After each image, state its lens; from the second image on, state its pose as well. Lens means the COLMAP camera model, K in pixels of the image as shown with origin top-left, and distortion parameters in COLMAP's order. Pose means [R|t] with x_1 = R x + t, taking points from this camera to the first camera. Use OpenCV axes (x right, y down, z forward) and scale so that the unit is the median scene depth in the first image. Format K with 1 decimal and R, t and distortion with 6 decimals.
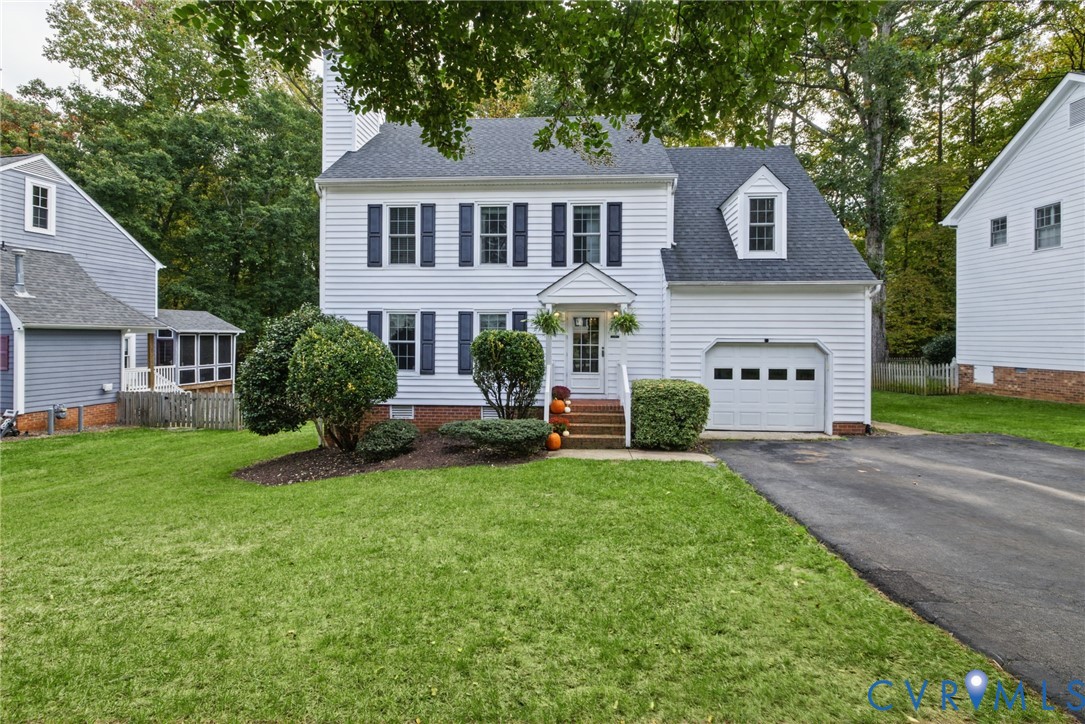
lens RADIAL K [[521.9, 0, 552.4], [0, 521.9, 330.5], [0, 0, 1]] dist [0.004684, -0.000226]
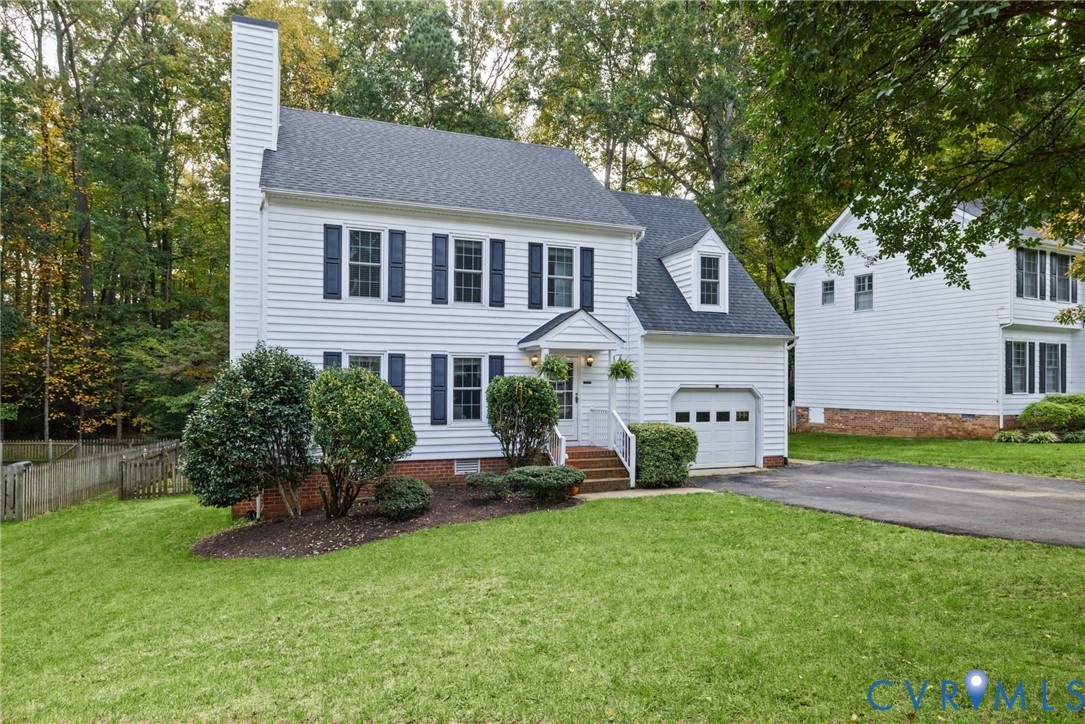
lens RADIAL K [[714.0, 0, 542.5], [0, 714.0, 362.0], [0, 0, 1]] dist [-0.007138, -0.000120]
pose [[0.893411, 0.013227, 0.449046, -0.561126], [-0.006973, 0.999854, -0.015579, -0.005588], [-0.449187, 0.010787, 0.893373, -0.174516]]
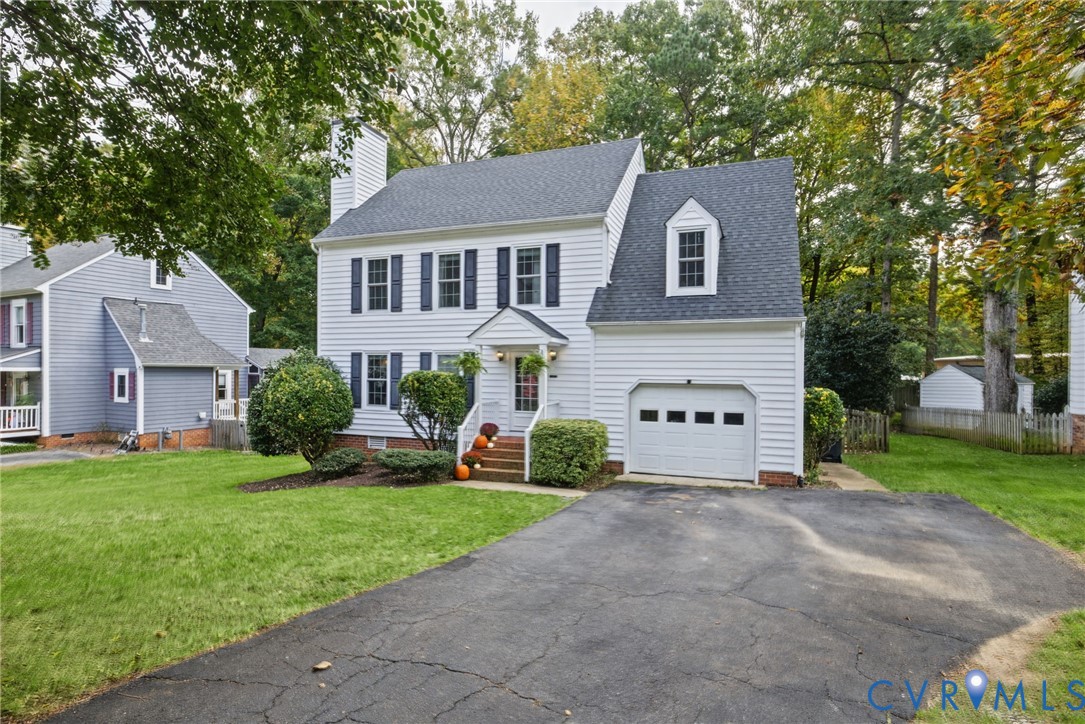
lens RADIAL K [[647.0, 0, 542.5], [0, 647.0, 362.0], [0, 0, 1]] dist [-0.000041, 0.000519]
pose [[0.943009, -0.001450, -0.332764, 0.512949], [0.000971, 0.999998, -0.001608, -0.014157], [0.332766, 0.001193, 0.943009, -0.187322]]
